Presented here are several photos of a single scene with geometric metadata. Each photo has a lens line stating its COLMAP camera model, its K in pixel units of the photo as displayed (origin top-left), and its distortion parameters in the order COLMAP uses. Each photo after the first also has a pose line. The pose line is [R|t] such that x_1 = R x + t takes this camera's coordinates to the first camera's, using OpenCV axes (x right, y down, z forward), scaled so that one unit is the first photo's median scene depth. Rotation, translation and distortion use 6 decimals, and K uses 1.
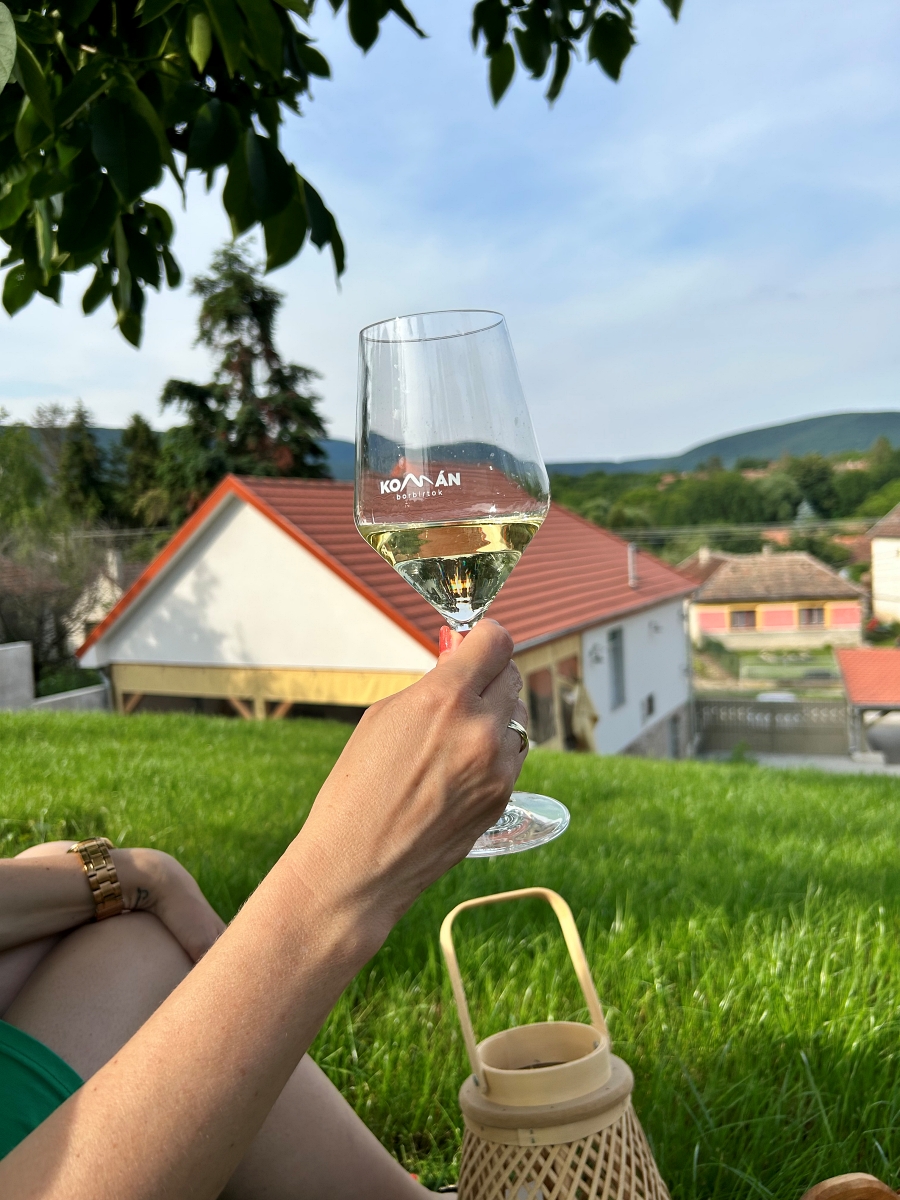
lens RADIAL K [[919.0, 0, 441.4], [0, 919.0, 598.3], [0, 0, 1]] dist [0.092421, -0.249262]
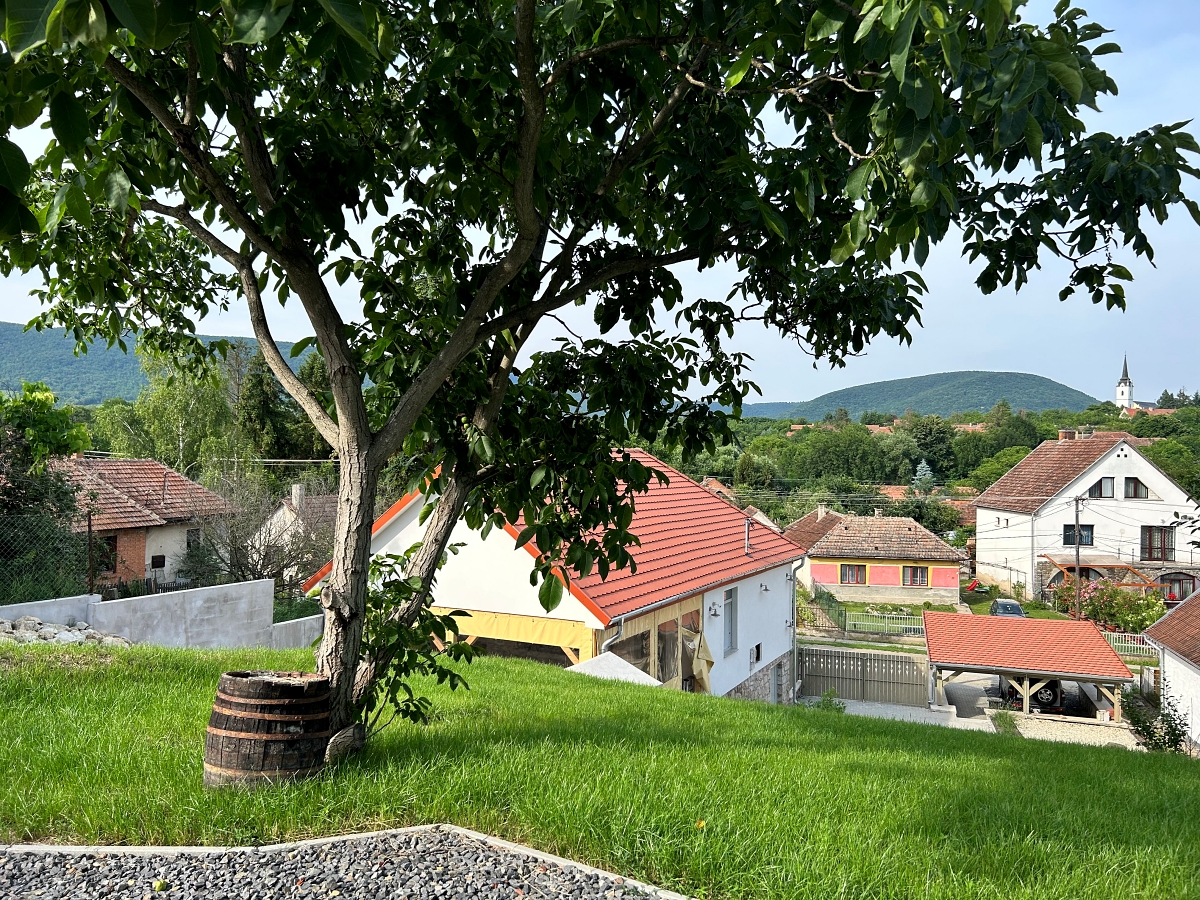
lens RADIAL K [[953.9, 0, 600.0], [0, 953.9, 450.0], [0, 0, 1]] dist [0.008674, -0.002913]
pose [[0.996933, 0.070980, 0.032970, -0.016909], [-0.068409, 0.994949, -0.073467, -0.020204], [-0.038018, 0.070986, 0.996753, -0.115824]]
